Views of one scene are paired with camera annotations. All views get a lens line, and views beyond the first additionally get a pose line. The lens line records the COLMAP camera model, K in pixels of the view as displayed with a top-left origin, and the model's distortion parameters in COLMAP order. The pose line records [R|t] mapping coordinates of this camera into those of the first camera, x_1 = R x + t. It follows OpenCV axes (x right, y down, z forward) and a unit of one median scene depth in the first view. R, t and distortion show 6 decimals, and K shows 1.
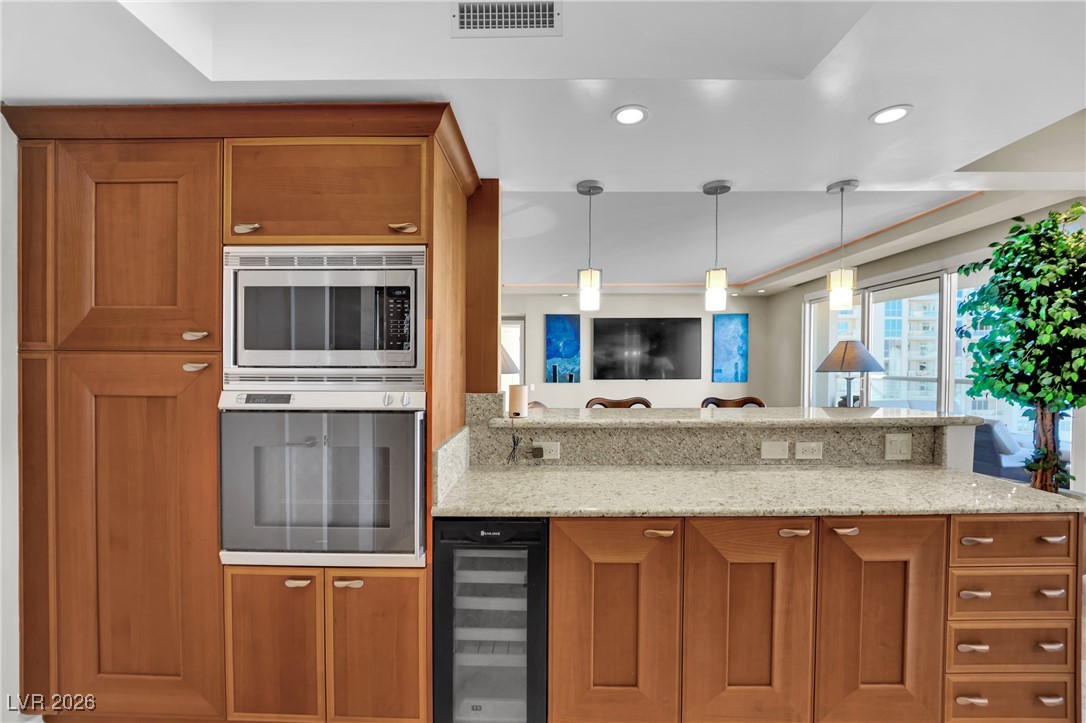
lens RADIAL K [[452.3, 0, 540.3], [0, 452.3, 363.9], [0, 0, 1]] dist [-0.018290, -0.000443]
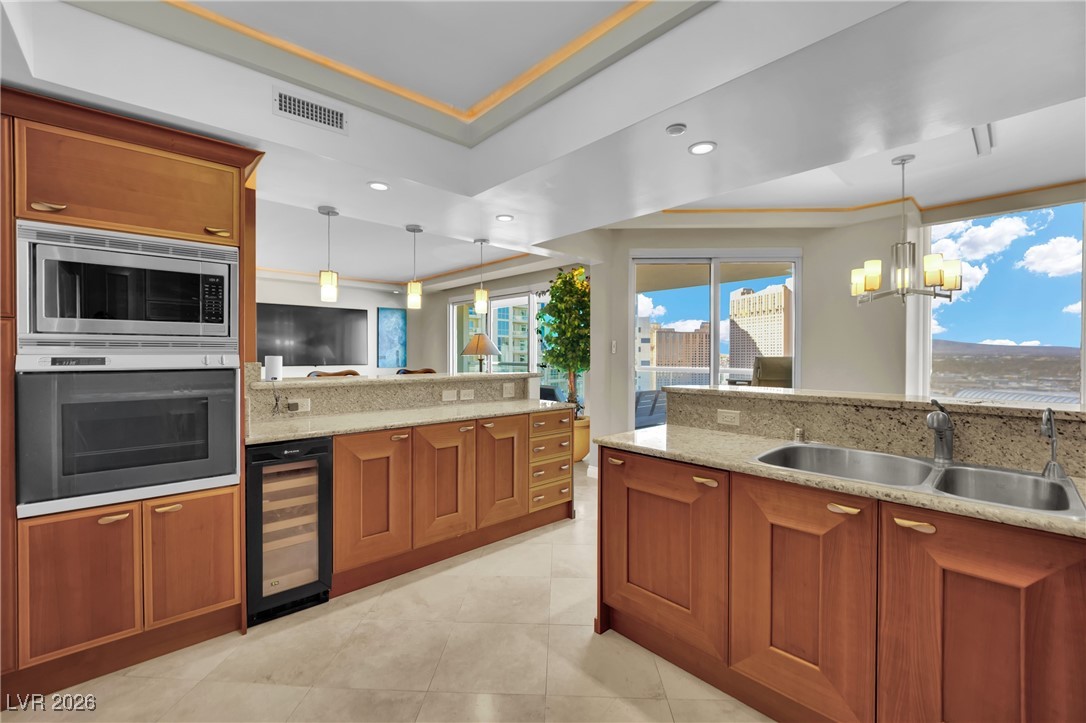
lens RADIAL K [[452.3, 0, 538.7], [0, 452.3, 359.7], [0, 0, 1]] dist [-0.018290, -0.000443]
pose [[0.734138, -0.005592, 0.678978, -0.498866], [0.000449, 0.999970, 0.007750, 0.063809], [-0.679000, -0.005384, 0.734118, -0.604119]]
